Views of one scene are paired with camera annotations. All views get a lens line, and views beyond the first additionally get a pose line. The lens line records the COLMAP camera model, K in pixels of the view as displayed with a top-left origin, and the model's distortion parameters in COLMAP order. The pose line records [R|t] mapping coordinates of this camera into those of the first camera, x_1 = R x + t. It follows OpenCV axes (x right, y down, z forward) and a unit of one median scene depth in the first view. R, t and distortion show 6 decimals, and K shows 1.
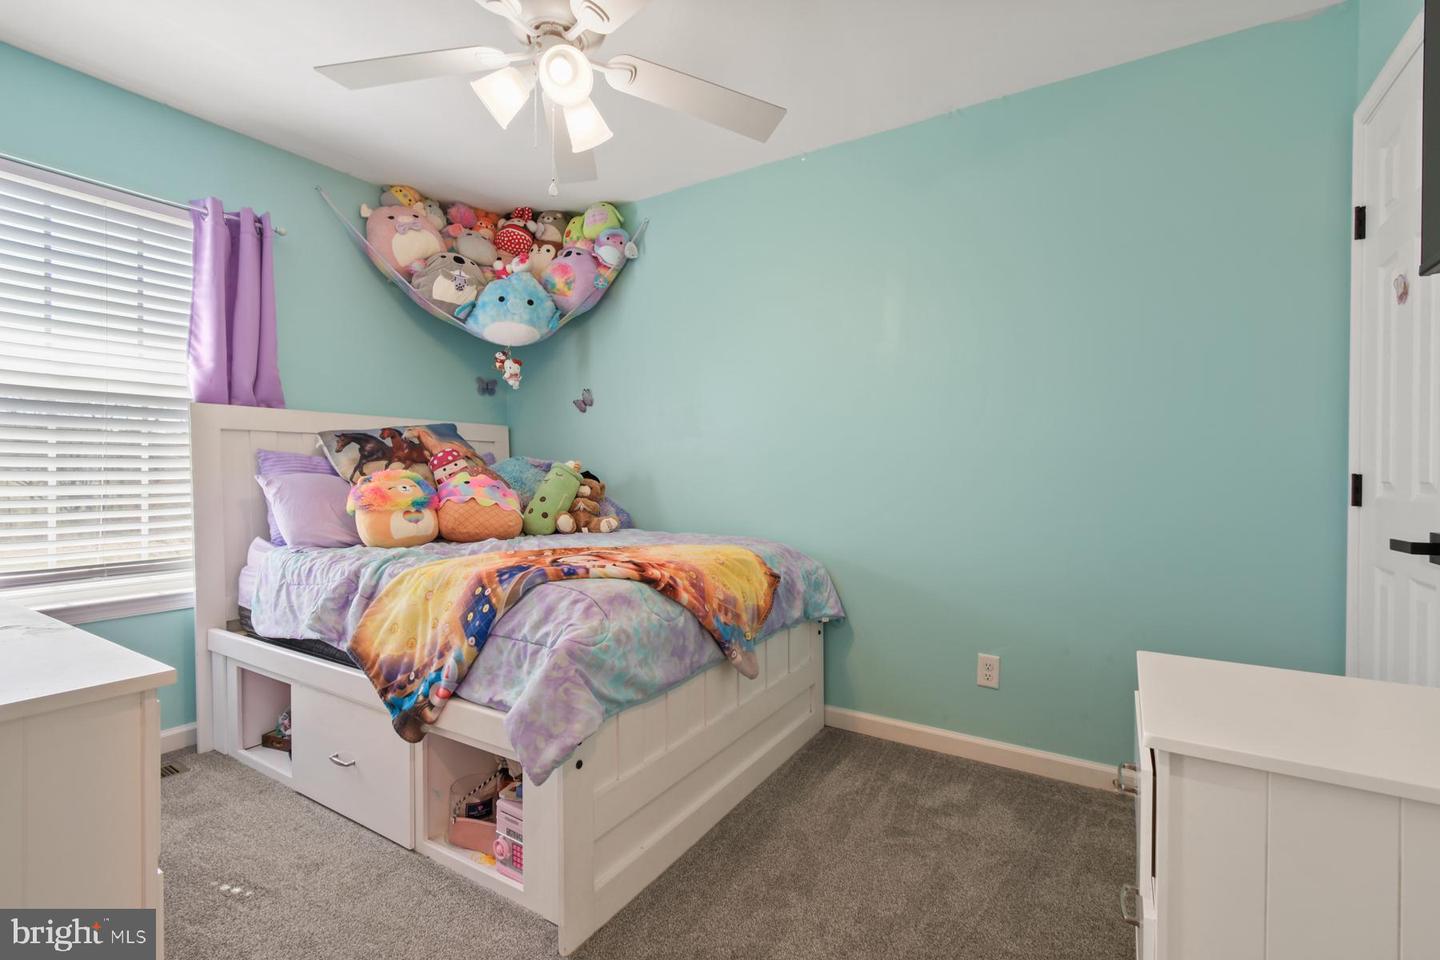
lens RADIAL K [[632.2, 0, 720.0], [0, 632.2, 480.0], [0, 0, 1]] dist [0.012447, -0.000108]
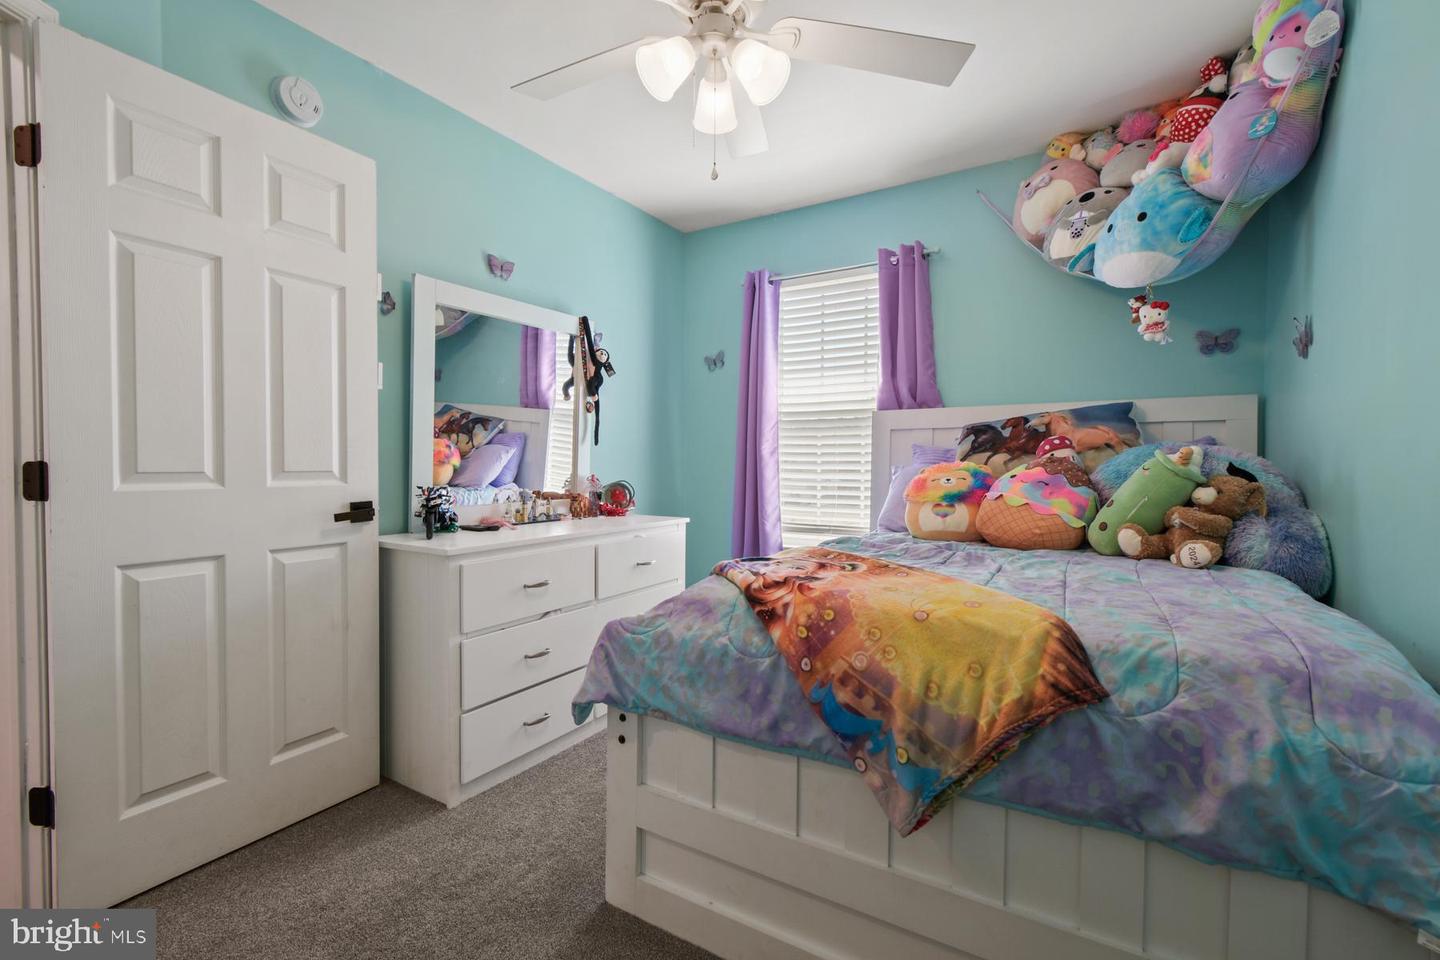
lens RADIAL K [[636.3, 0, 720.0], [0, 636.3, 480.0], [0, 0, 1]] dist [0.001120, -0.000184]
pose [[0.008018, 0.024701, -0.999663, 0.430965], [-0.015519, 0.999578, 0.024574, -0.006144], [0.999847, 0.015317, 0.008398, 0.596440]]
